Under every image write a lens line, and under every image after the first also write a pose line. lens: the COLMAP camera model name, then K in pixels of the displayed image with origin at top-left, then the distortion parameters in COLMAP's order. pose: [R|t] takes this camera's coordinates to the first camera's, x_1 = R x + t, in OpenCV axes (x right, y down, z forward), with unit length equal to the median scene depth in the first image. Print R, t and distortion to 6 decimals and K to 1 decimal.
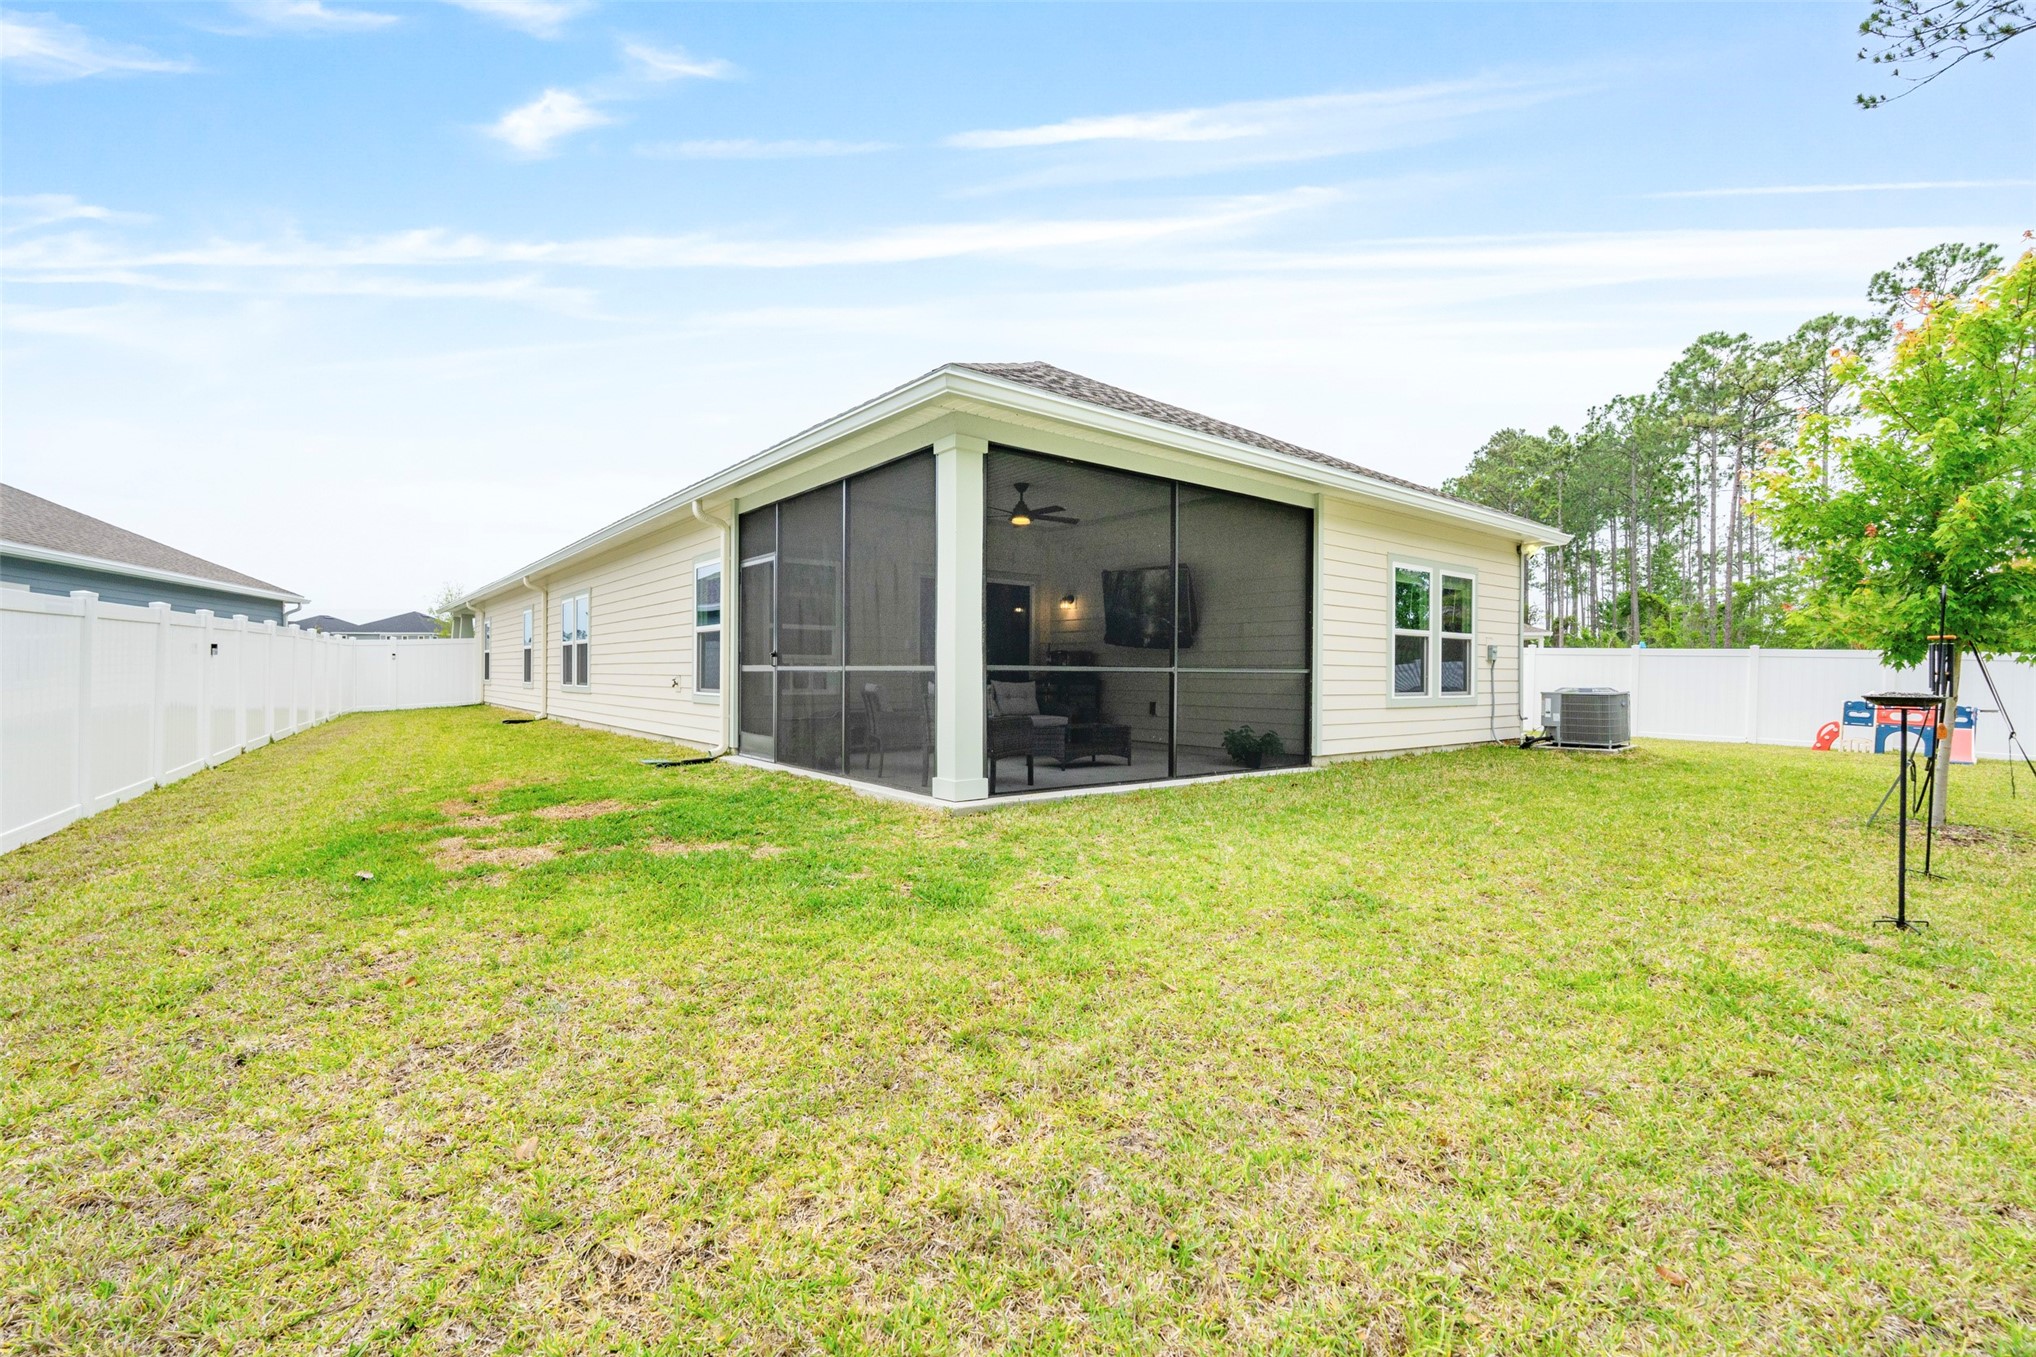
lens RADIAL K [[914.4, 0, 1013.3], [0, 914.4, 684.0], [0, 0, 1]] dist [0.000772, 0.000045]
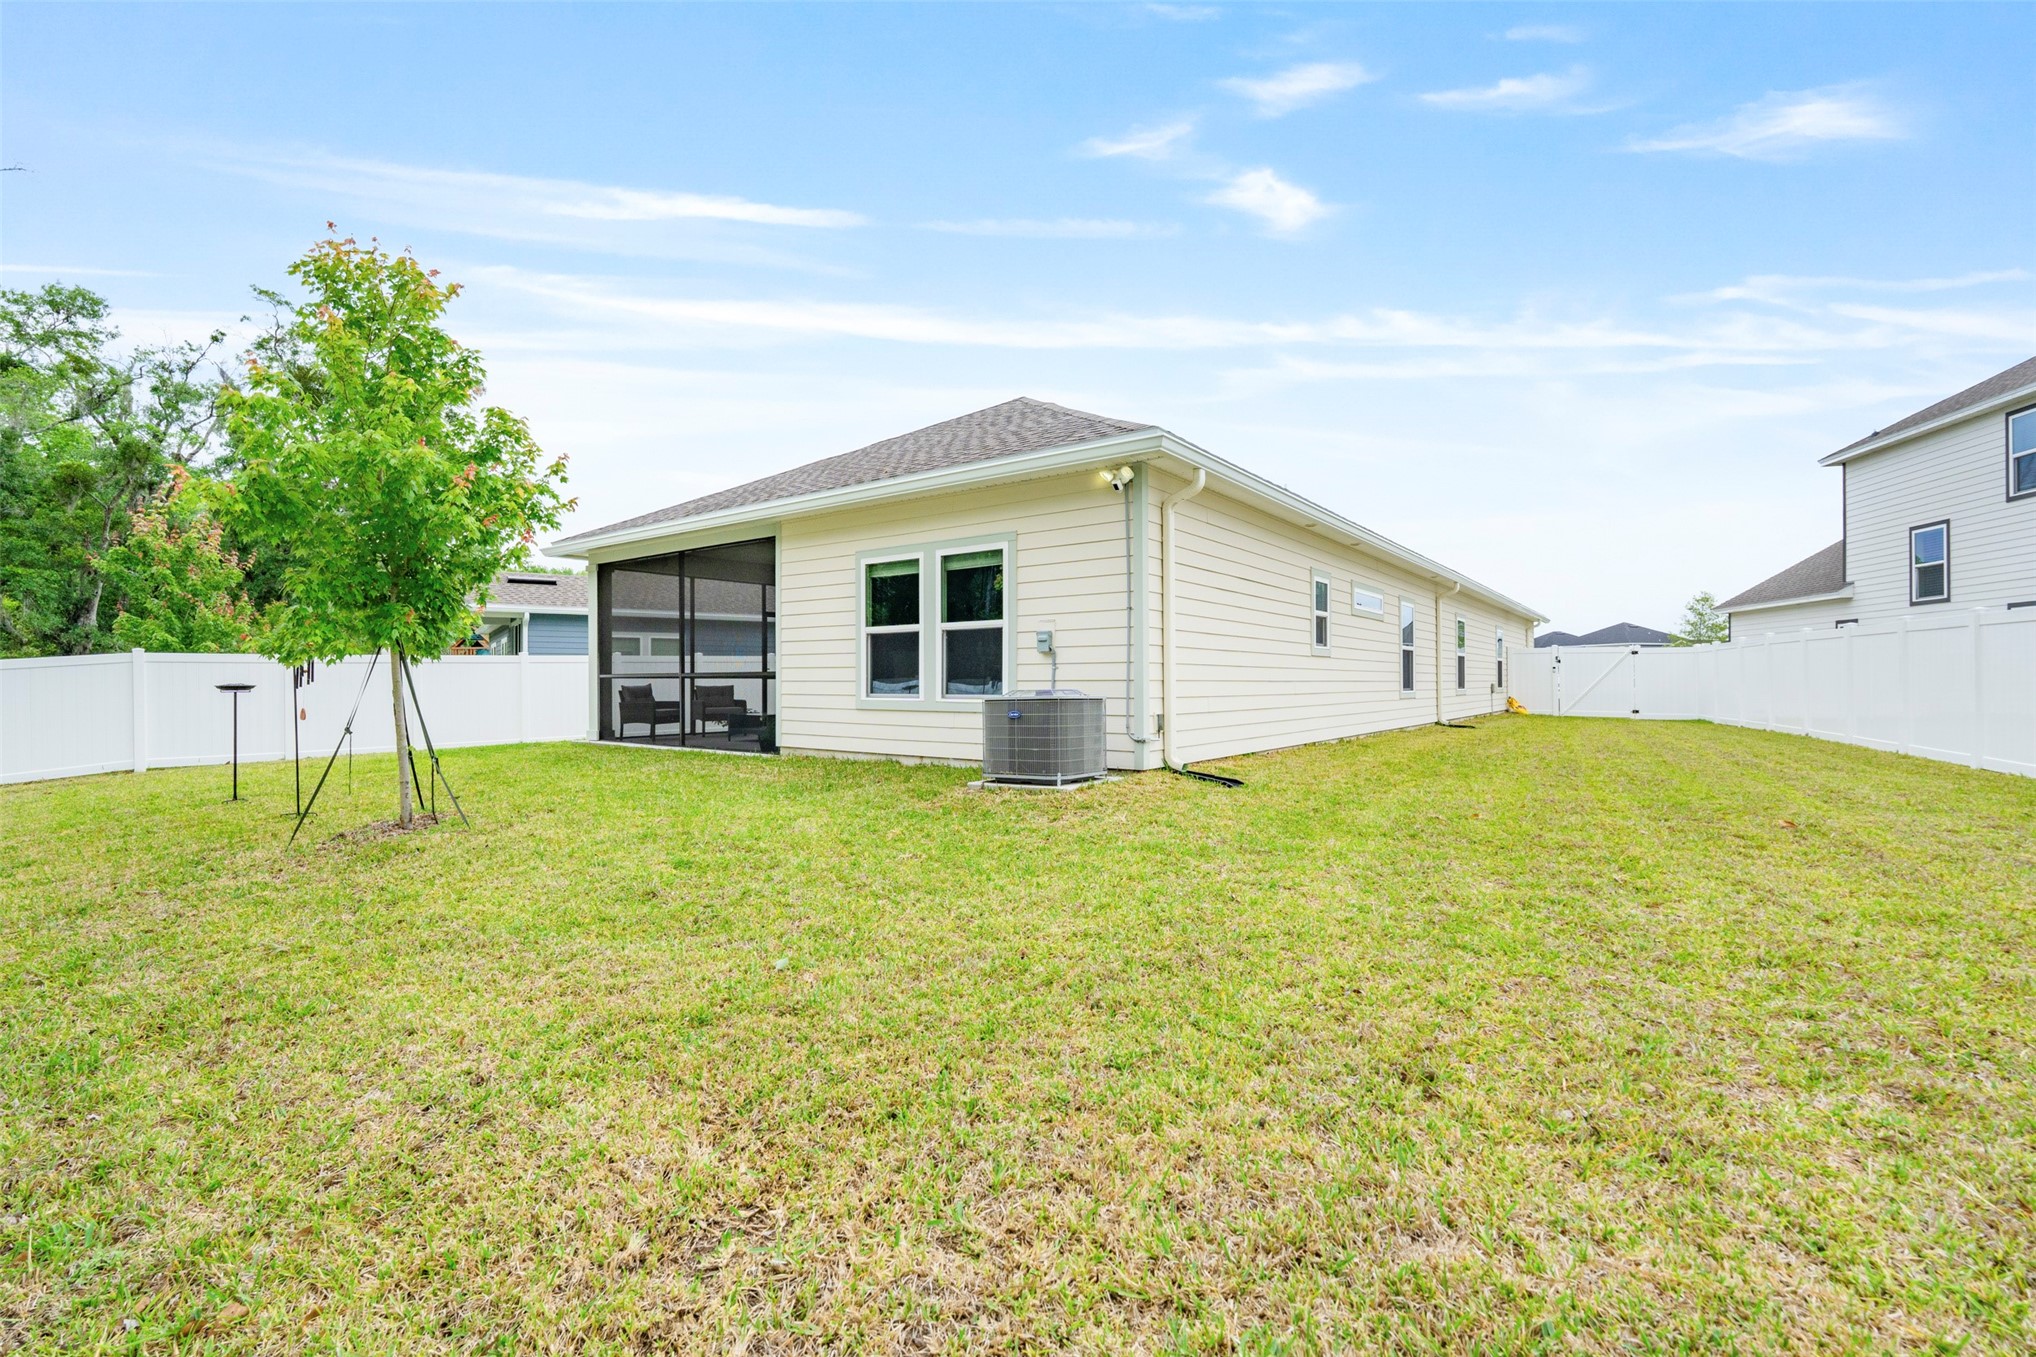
lens RADIAL K [[914.4, 0, 1013.3], [0, 914.4, 684.0], [0, 0, 1]] dist [0.000772, 0.000045]
pose [[0.224972, -0.007890, -0.974333, 1.364343], [-0.001885, 0.999962, -0.008532, 0.006930], [0.974363, 0.003756, 0.224949, 0.909116]]
